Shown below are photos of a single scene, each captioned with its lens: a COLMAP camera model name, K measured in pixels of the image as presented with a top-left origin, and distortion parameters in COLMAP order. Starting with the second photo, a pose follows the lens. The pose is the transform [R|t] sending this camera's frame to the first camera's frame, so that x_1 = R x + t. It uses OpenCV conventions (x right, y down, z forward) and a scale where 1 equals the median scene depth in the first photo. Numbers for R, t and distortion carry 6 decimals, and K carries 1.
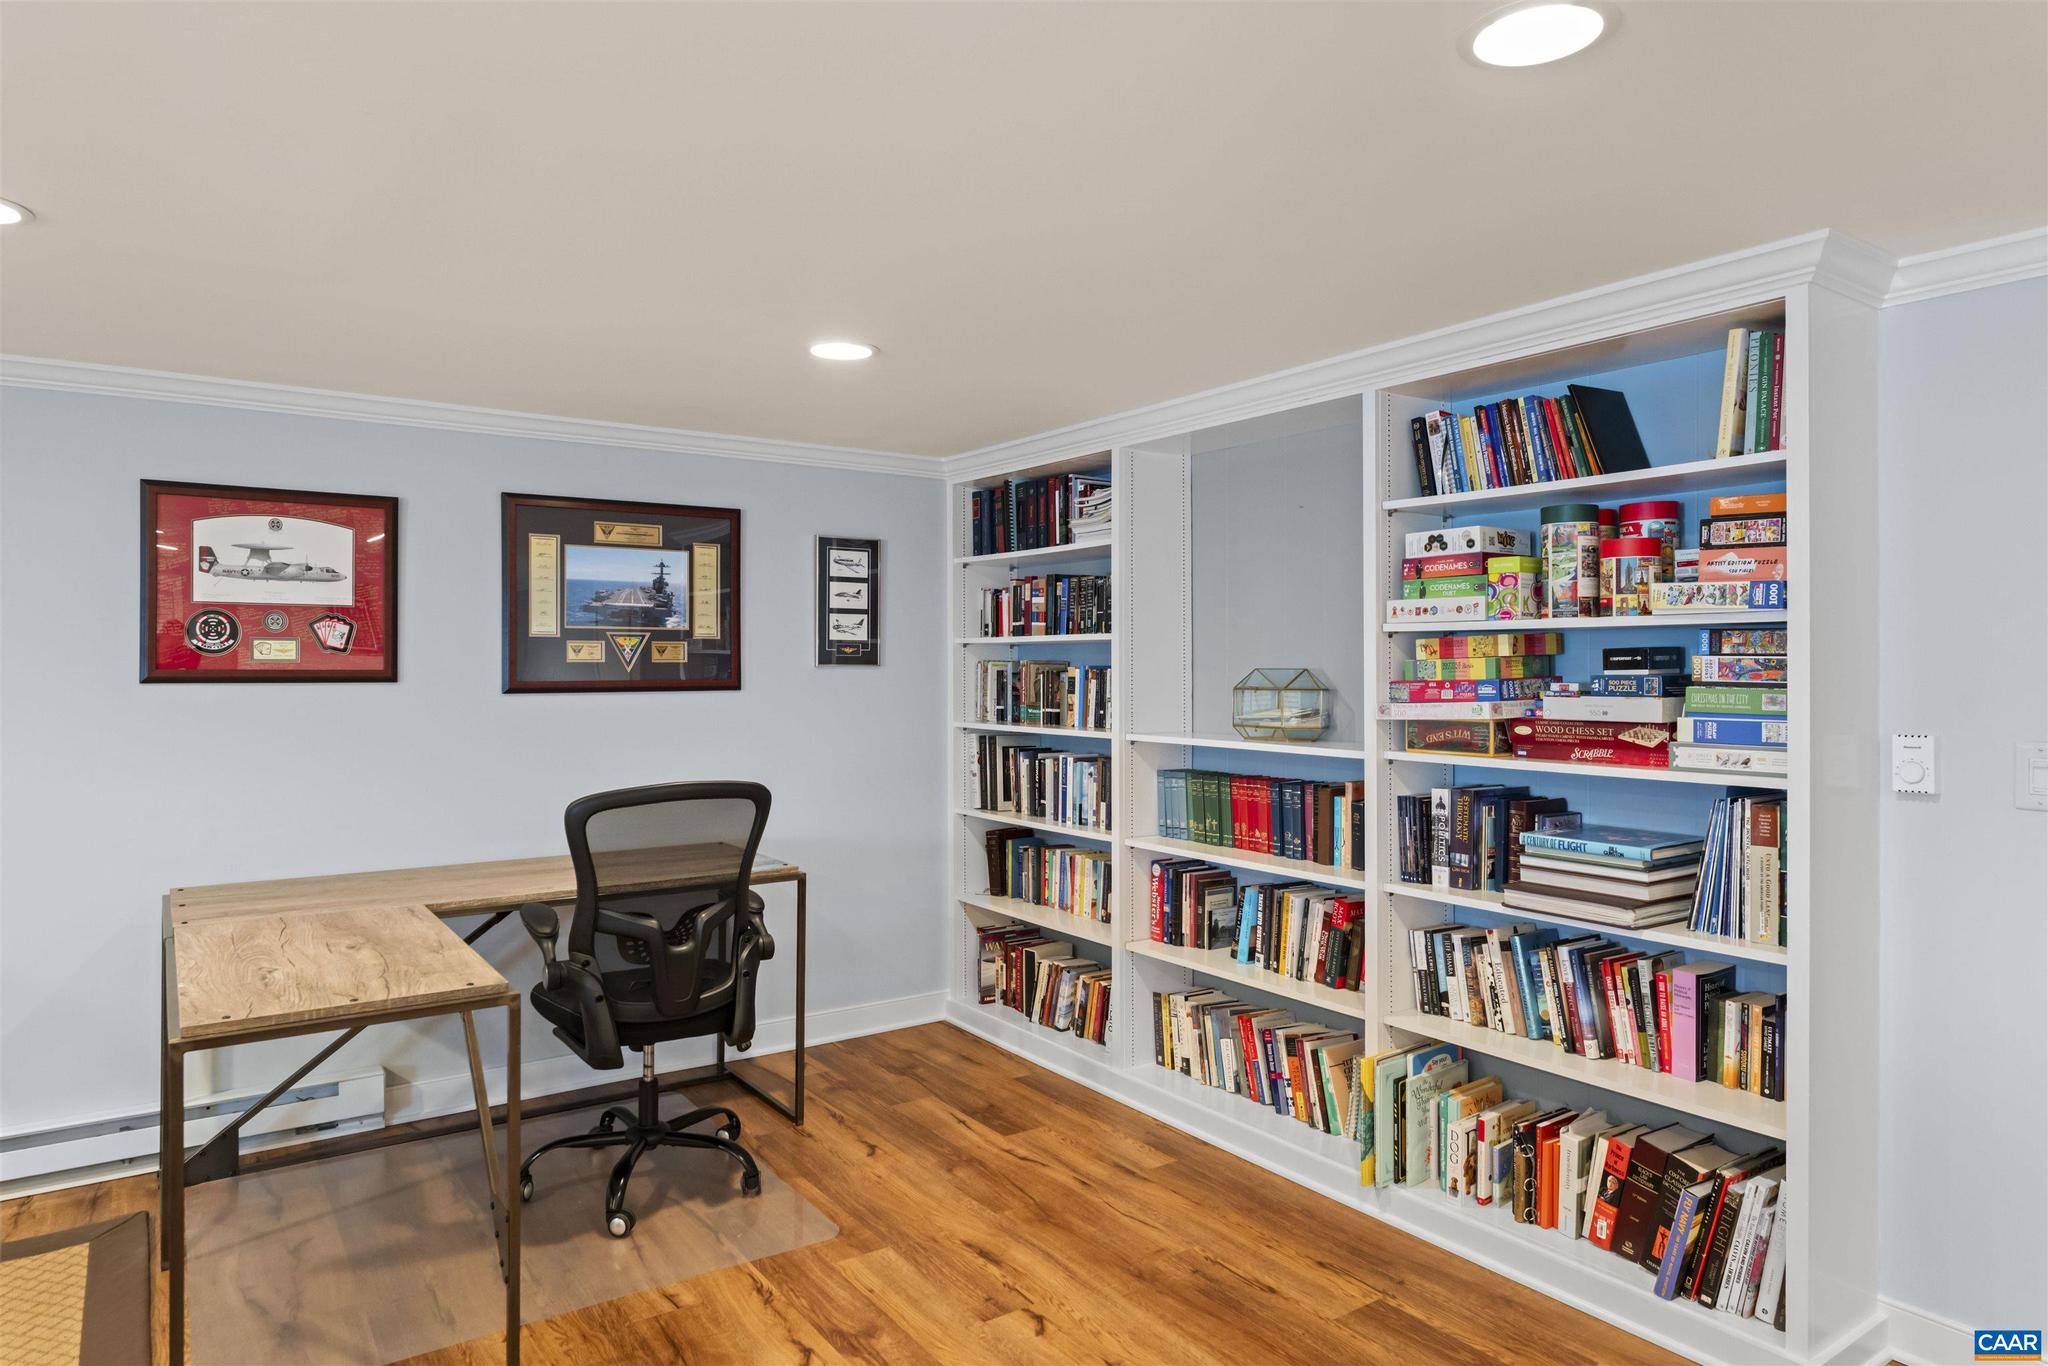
lens RADIAL K [[1245.0, 0, 1024.0], [0, 1245.0, 683.0], [0, 0, 1]] dist [0.002631, 0.000165]
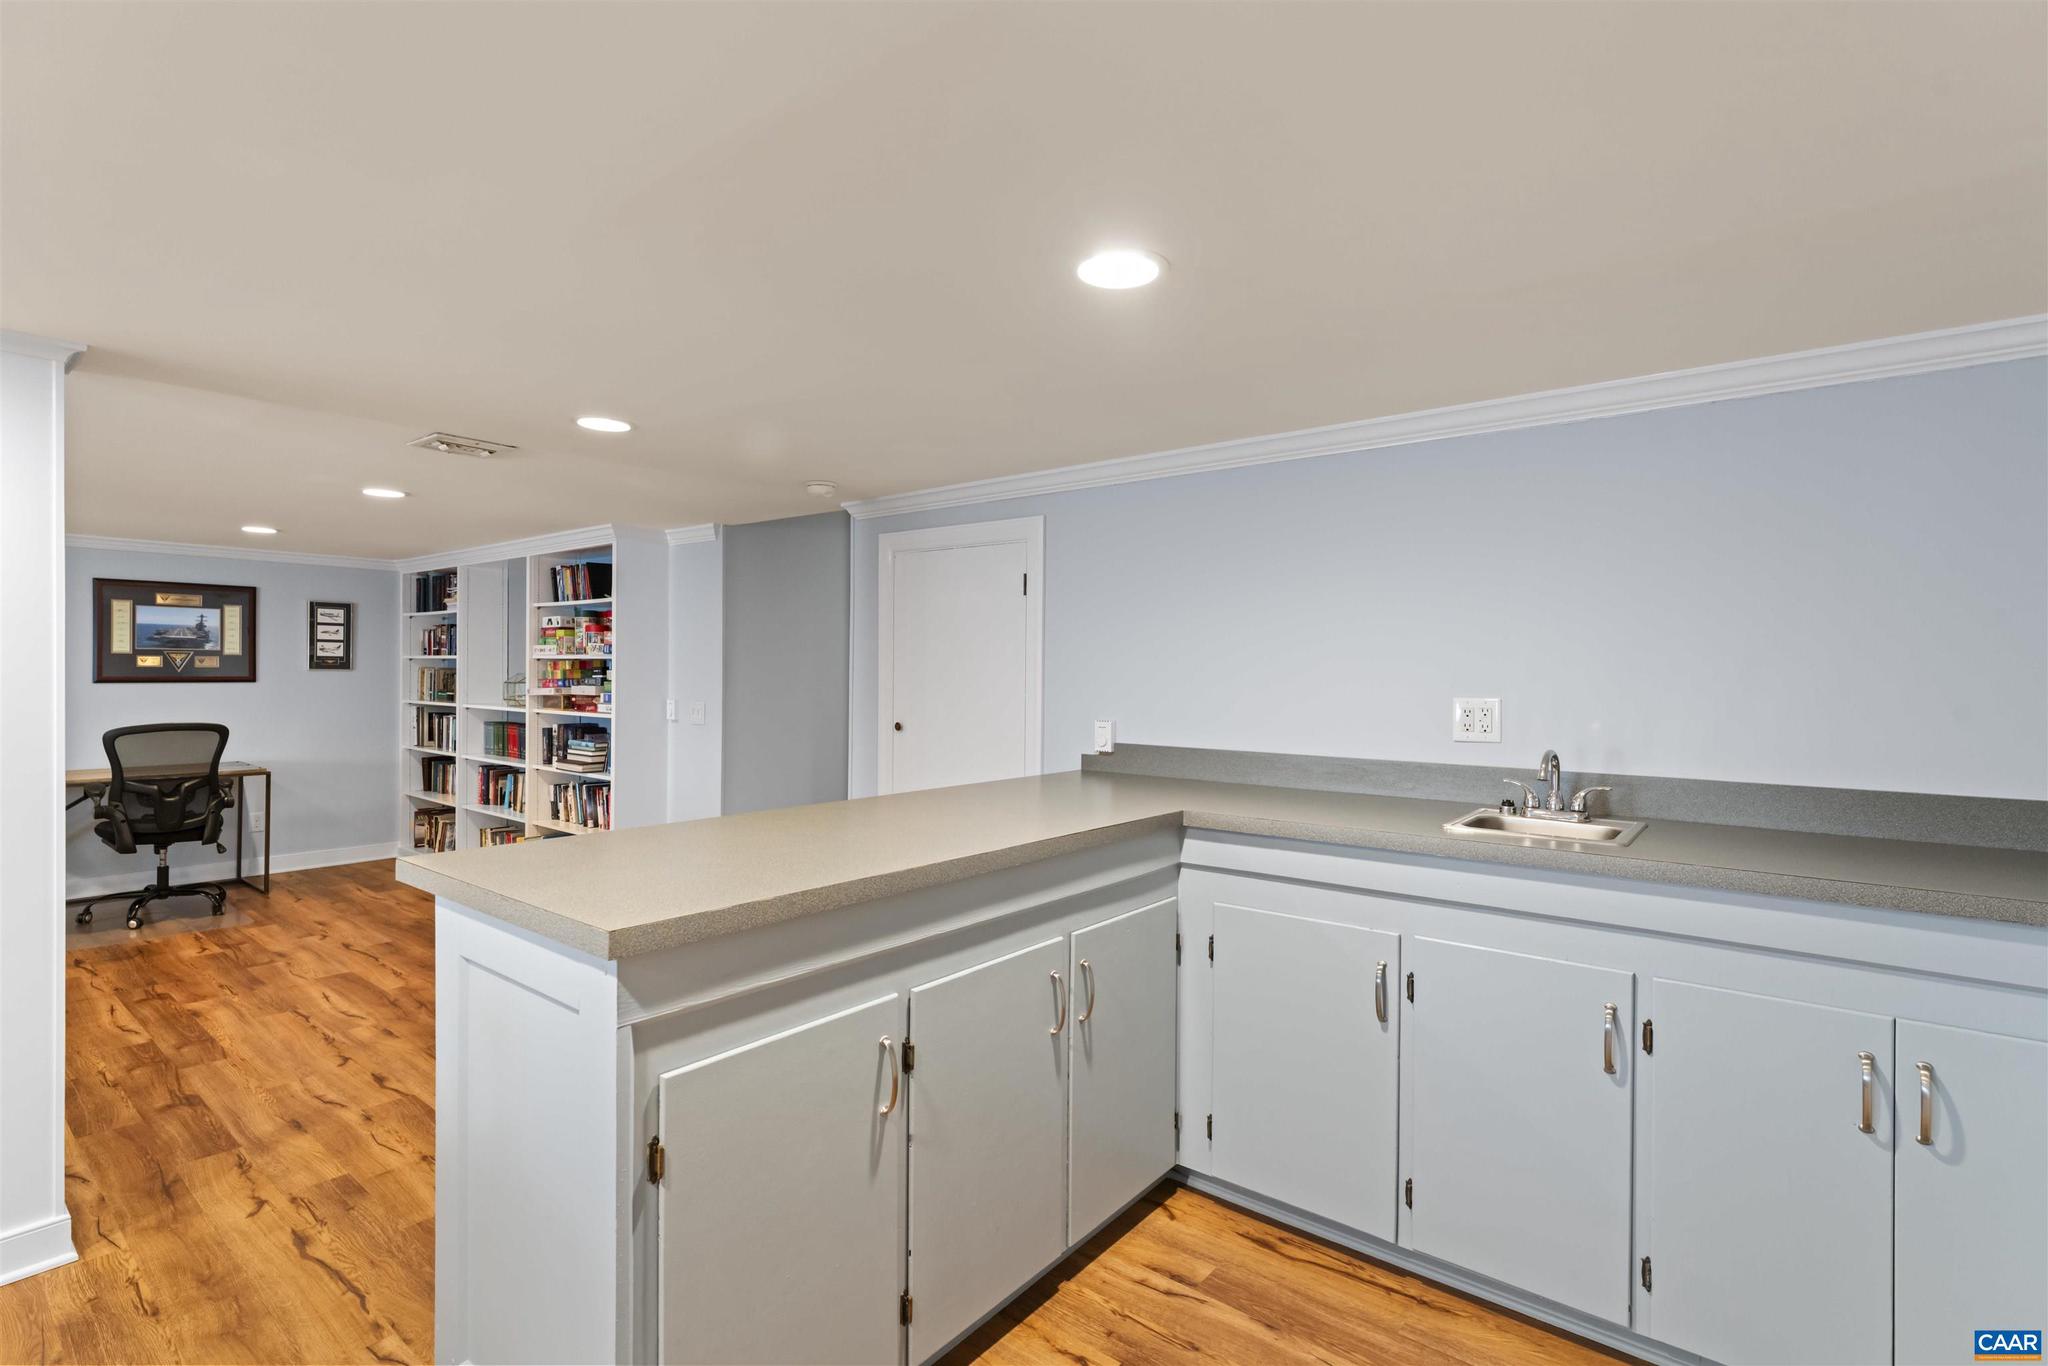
lens RADIAL K [[966.3, 0, 1024.0], [0, 966.3, 683.0], [0, 0, 1]] dist [-0.001151, -0.000241]
pose [[0.960549, 0.006031, 0.278044, 0.509895], [-0.006218, 0.999981, -0.000211, 0.000079], [-0.278040, -0.001526, 0.960568, -0.772200]]
